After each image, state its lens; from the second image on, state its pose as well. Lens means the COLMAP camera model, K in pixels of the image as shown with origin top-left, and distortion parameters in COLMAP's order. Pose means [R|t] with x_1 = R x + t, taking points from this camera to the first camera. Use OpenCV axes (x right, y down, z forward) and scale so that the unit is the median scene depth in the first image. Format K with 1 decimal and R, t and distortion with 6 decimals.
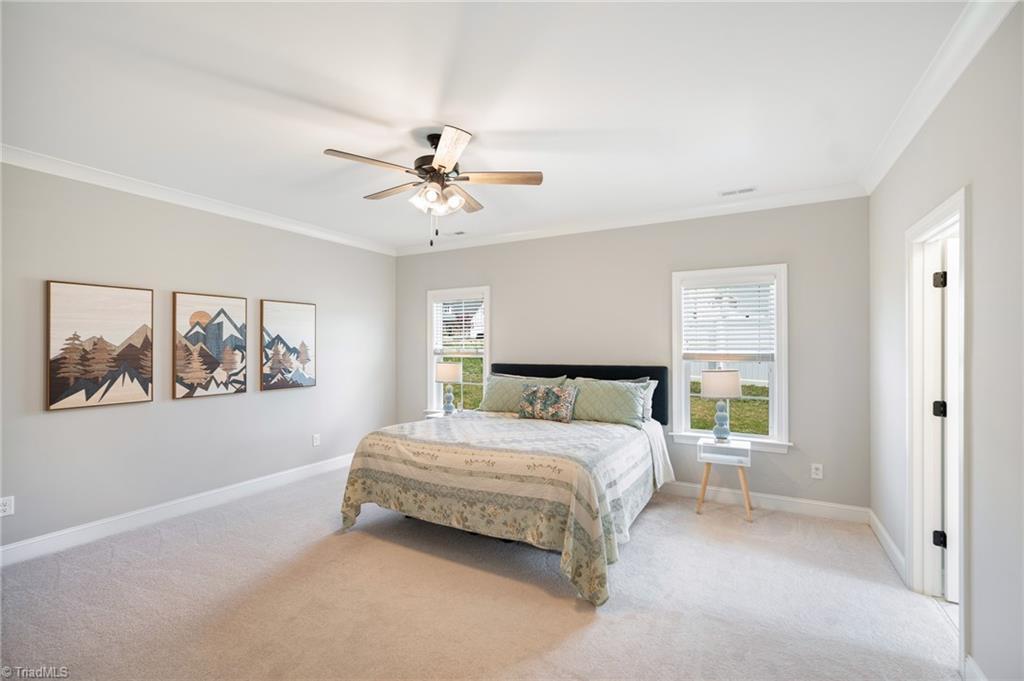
lens RADIAL K [[454.1, 0, 514.9], [0, 454.1, 344.1], [0, 0, 1]] dist [0.001016, 0.000097]
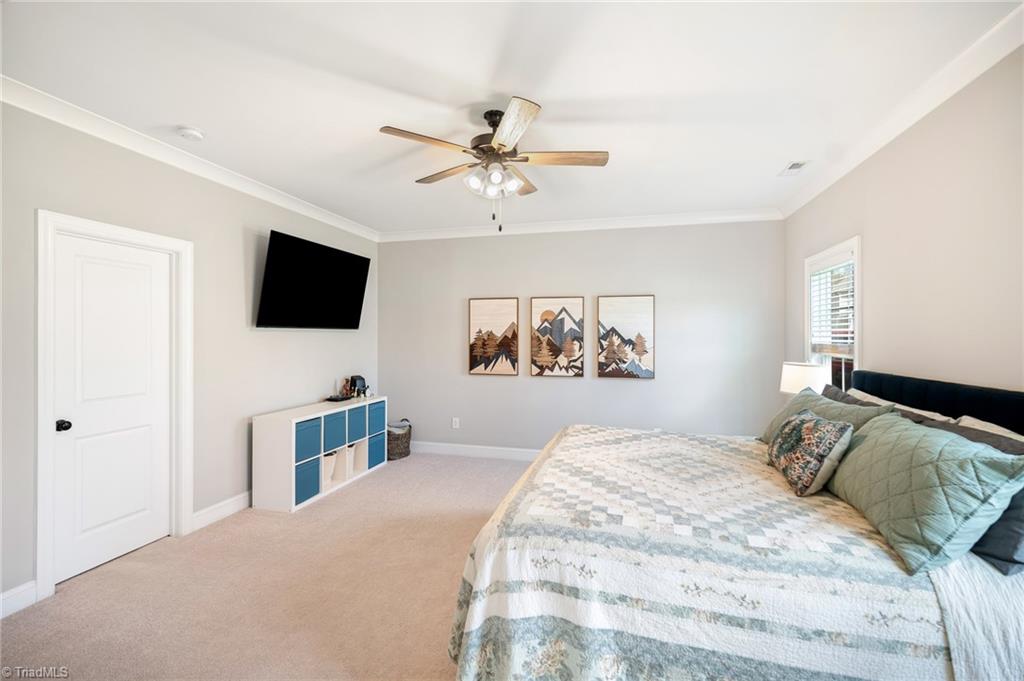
lens RADIAL K [[454.1, 0, 513.3], [0, 454.1, 335.5], [0, 0, 1]] dist [0.001016, 0.000097]
pose [[0.237180, 0.001271, -0.971465, 0.521461], [-0.002229, 0.999997, 0.000764, -0.001095], [0.971463, 0.001984, 0.237182, 0.567119]]
